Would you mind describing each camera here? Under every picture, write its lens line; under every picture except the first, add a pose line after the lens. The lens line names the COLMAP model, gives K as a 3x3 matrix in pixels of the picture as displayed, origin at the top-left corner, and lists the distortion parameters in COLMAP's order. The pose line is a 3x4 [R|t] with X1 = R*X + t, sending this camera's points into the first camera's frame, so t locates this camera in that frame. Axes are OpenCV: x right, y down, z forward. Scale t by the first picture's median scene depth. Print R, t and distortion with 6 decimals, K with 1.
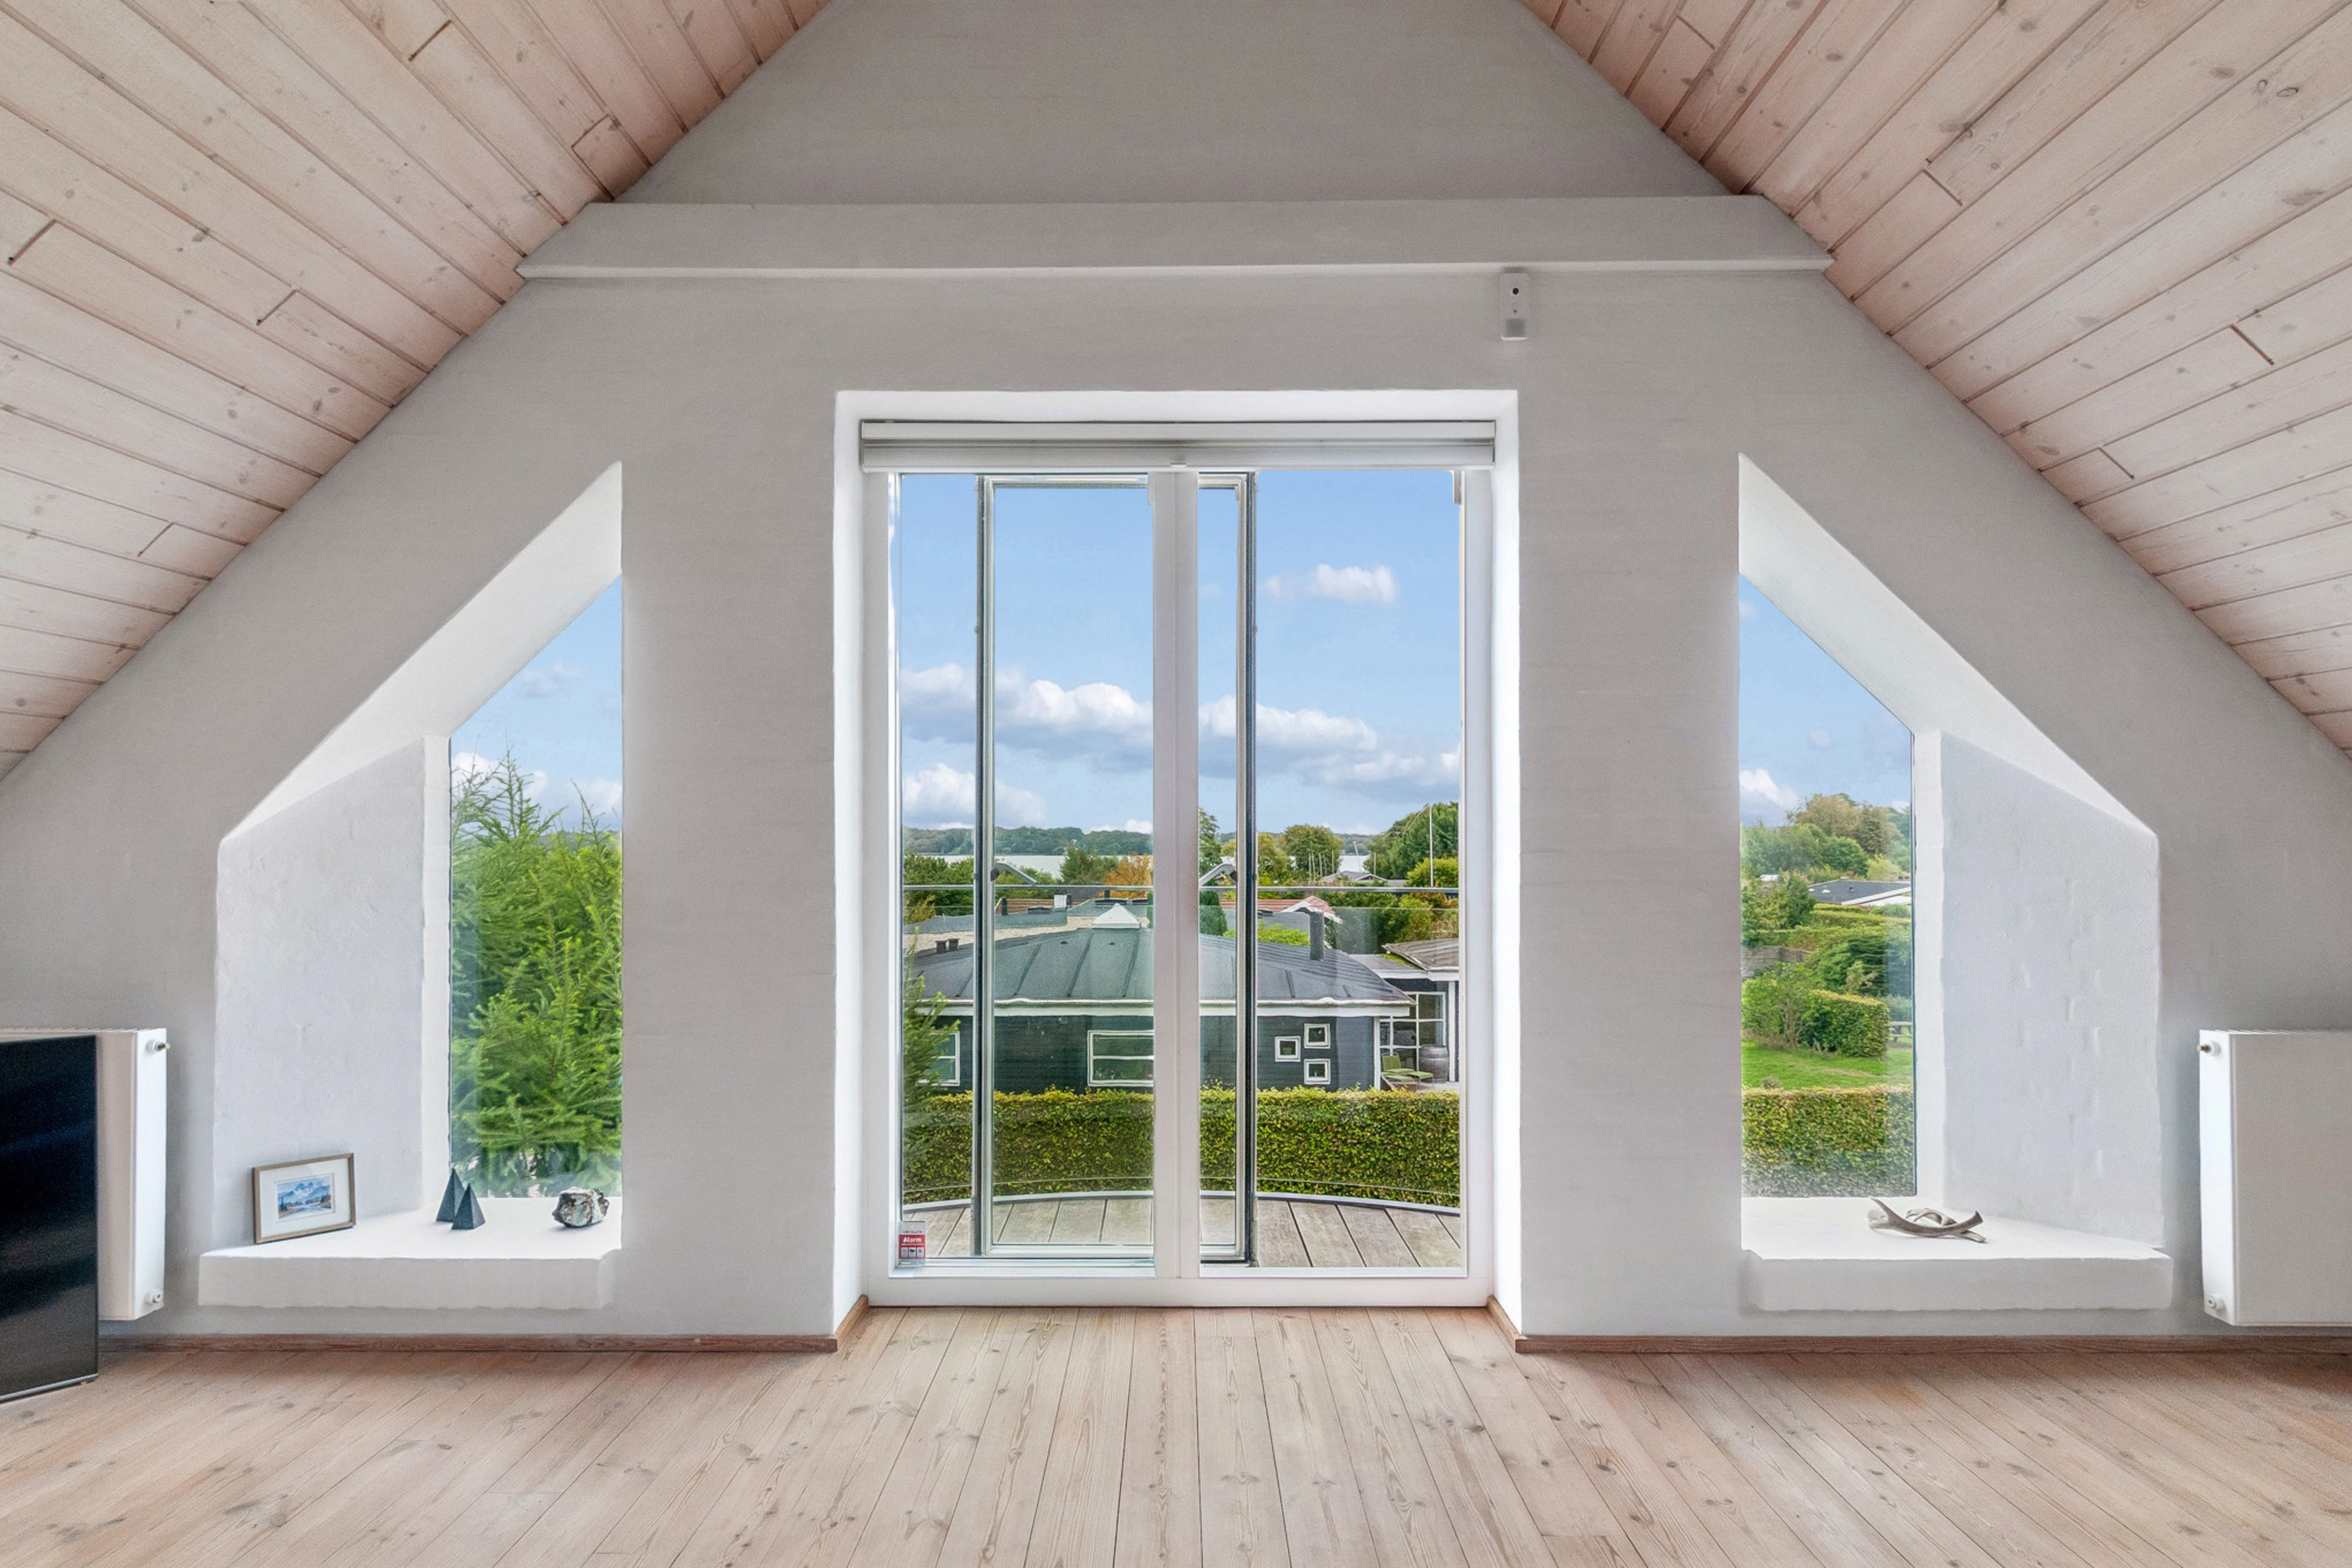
lens RADIAL K [[1243.6, 0, 1147.8], [0, 1243.6, 841.0], [0, 0, 1]] dist [0.003719, -0.001115]
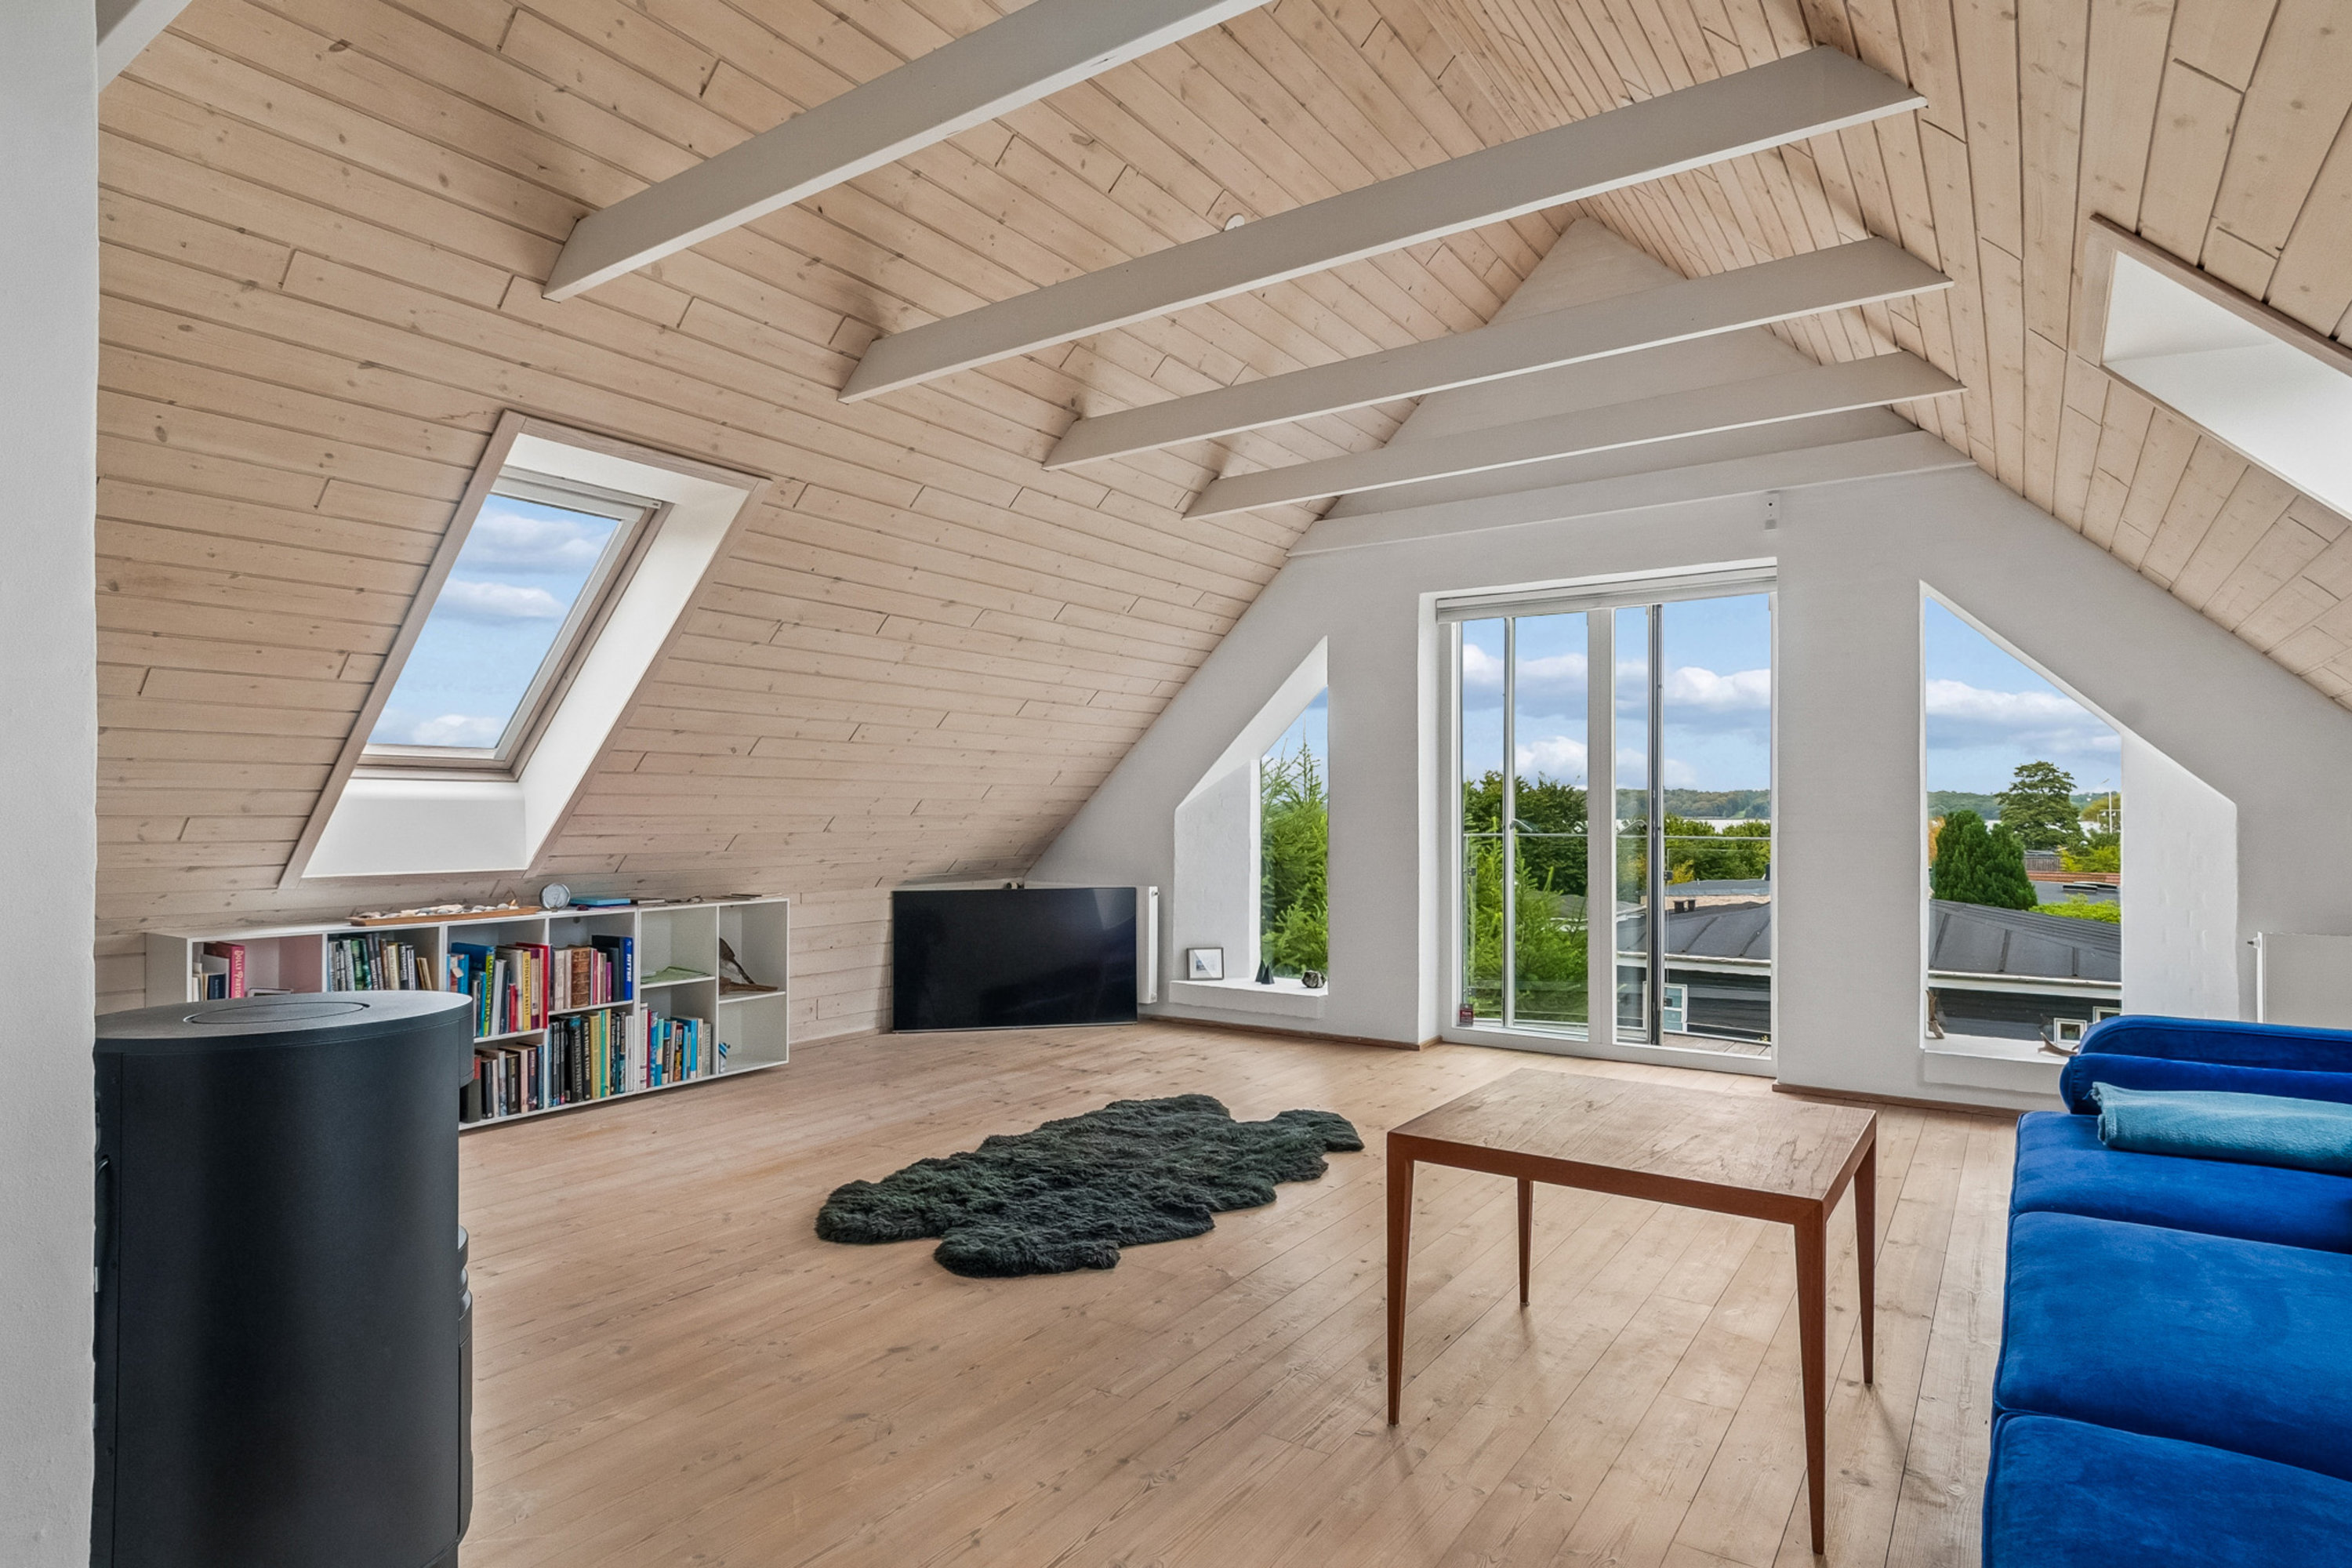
lens RADIAL K [[1243.6, 0, 1174.4], [0, 1243.6, 788.0], [0, 0, 1]] dist [0.003719, -0.001115]
pose [[0.831024, -0.009764, -0.556151, 0.556288], [0.001837, 0.999889, -0.014809, -0.004658], [0.556234, 0.011285, 0.830949, -0.944988]]
